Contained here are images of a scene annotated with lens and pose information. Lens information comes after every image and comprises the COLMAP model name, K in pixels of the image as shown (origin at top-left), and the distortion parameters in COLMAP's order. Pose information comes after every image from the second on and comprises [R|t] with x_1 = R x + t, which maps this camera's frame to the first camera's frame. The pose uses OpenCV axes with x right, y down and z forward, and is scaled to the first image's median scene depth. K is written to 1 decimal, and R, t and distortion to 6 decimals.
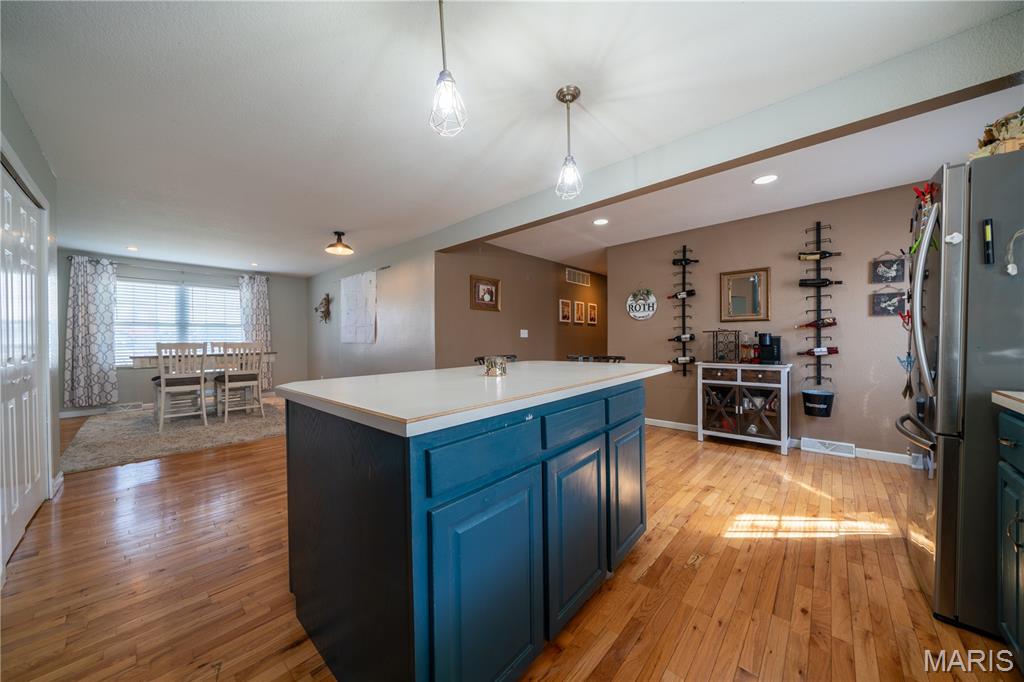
lens RADIAL K [[350.8, 0, 501.7], [0, 350.8, 342.6], [0, 0, 1]] dist [-0.004616, -0.000074]
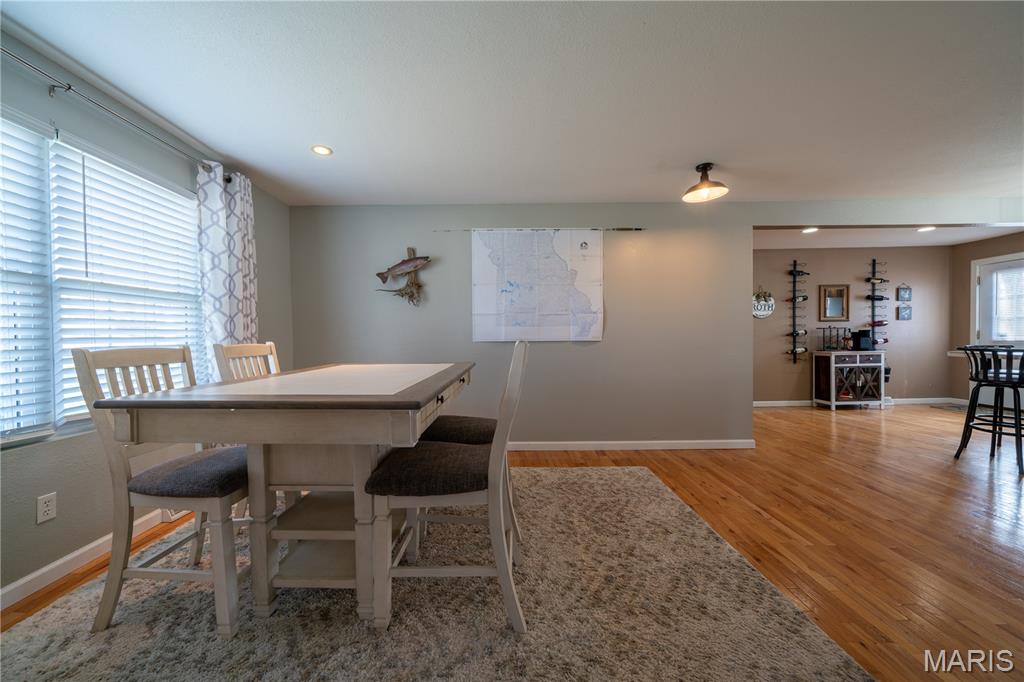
lens RADIAL K [[375.9, 0, 501.9], [0, 375.9, 342.5], [0, 0, 1]] dist [-0.005671, 0.000171]
pose [[0.724839, -0.012841, 0.688799, -1.180860], [0.012645, 0.999906, 0.005335, -0.000732], [-0.688802, 0.004843, 0.724933, 0.747582]]
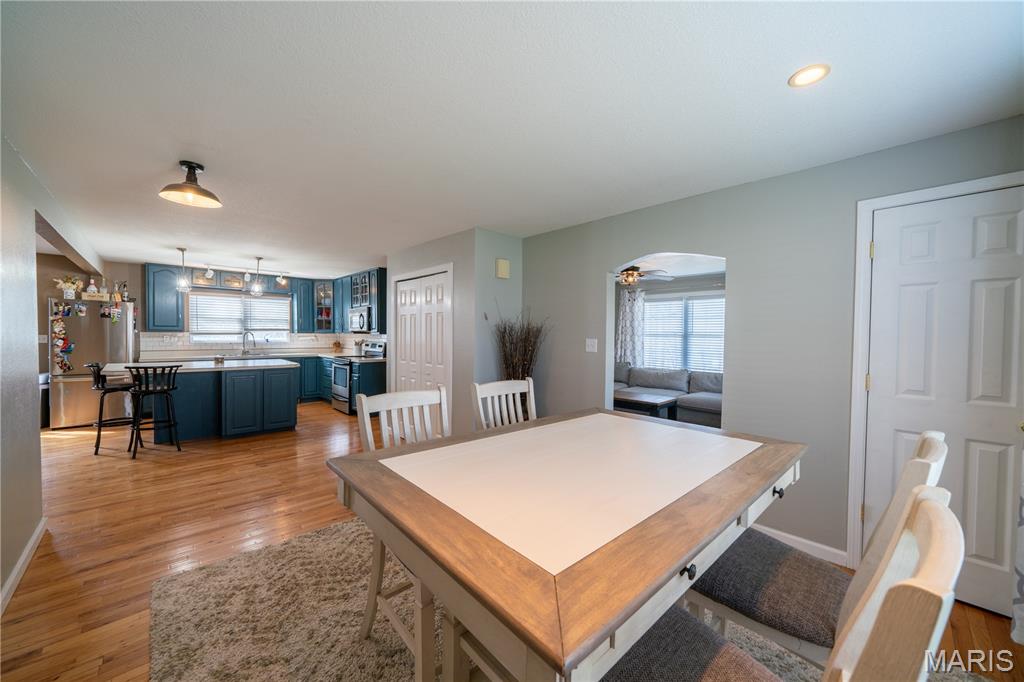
lens RADIAL K [[375.9, 0, 501.9], [0, 375.9, 342.5], [0, 0, 1]] dist [-0.005671, 0.000171]
pose [[-0.998288, -0.005438, 0.058233, -0.940583], [-0.003591, 0.999489, 0.031770, -0.065709], [-0.058376, 0.031506, -0.997797, 1.509441]]
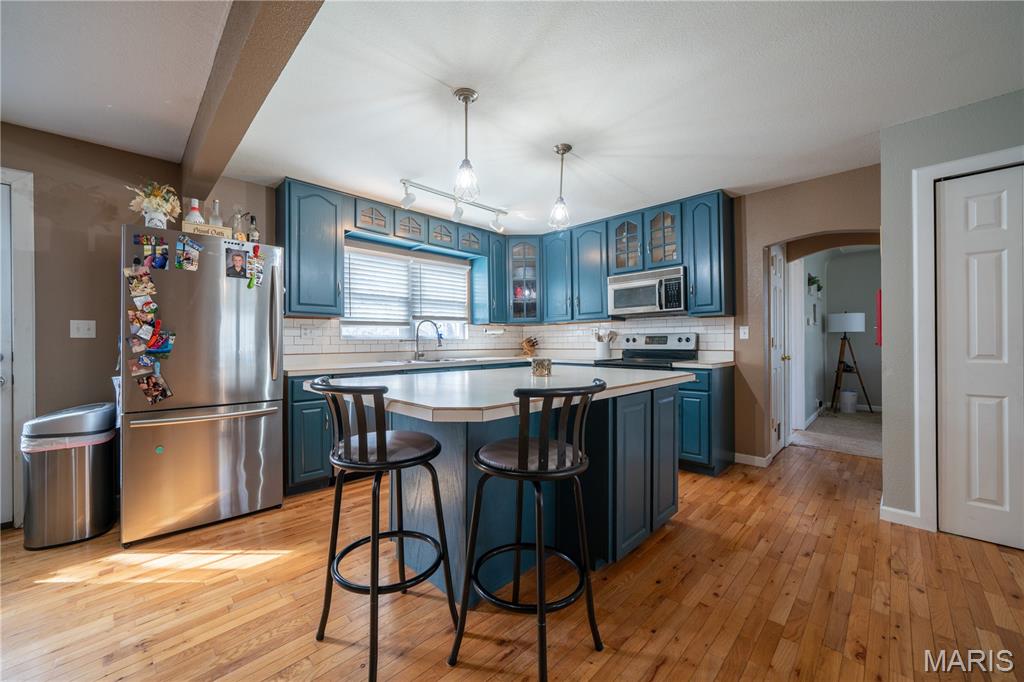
lens RADIAL K [[390.2, 0, 503.7], [0, 390.2, 342.9], [0, 0, 1]] dist [-0.005926, 0.000342]
pose [[-0.999503, 0.012370, 0.028990, 0.025748], [0.012727, 0.999845, 0.012155, -0.009615], [-0.028835, 0.012518, -0.999506, 0.916701]]
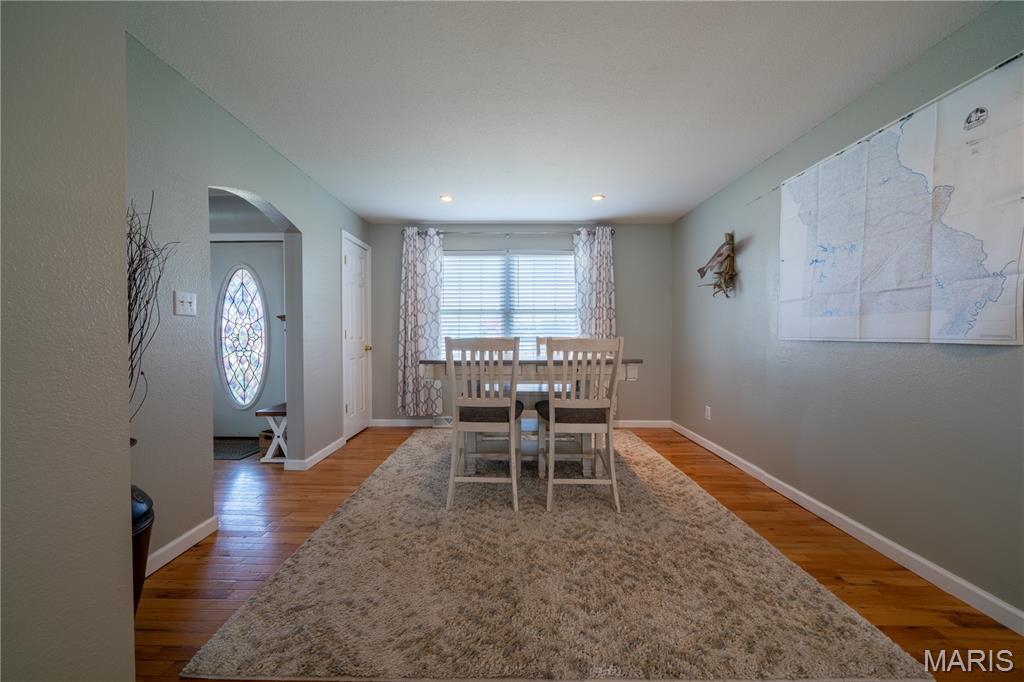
lens RADIAL K [[375.9, 0, 501.9], [0, 375.9, 342.5], [0, 0, 1]] dist [-0.005671, 0.000171]
pose [[0.678665, 0.016379, -0.734265, -0.503160], [-0.009334, 0.999863, 0.013676, 0.001072], [0.734389, -0.002428, 0.678725, 0.661253]]
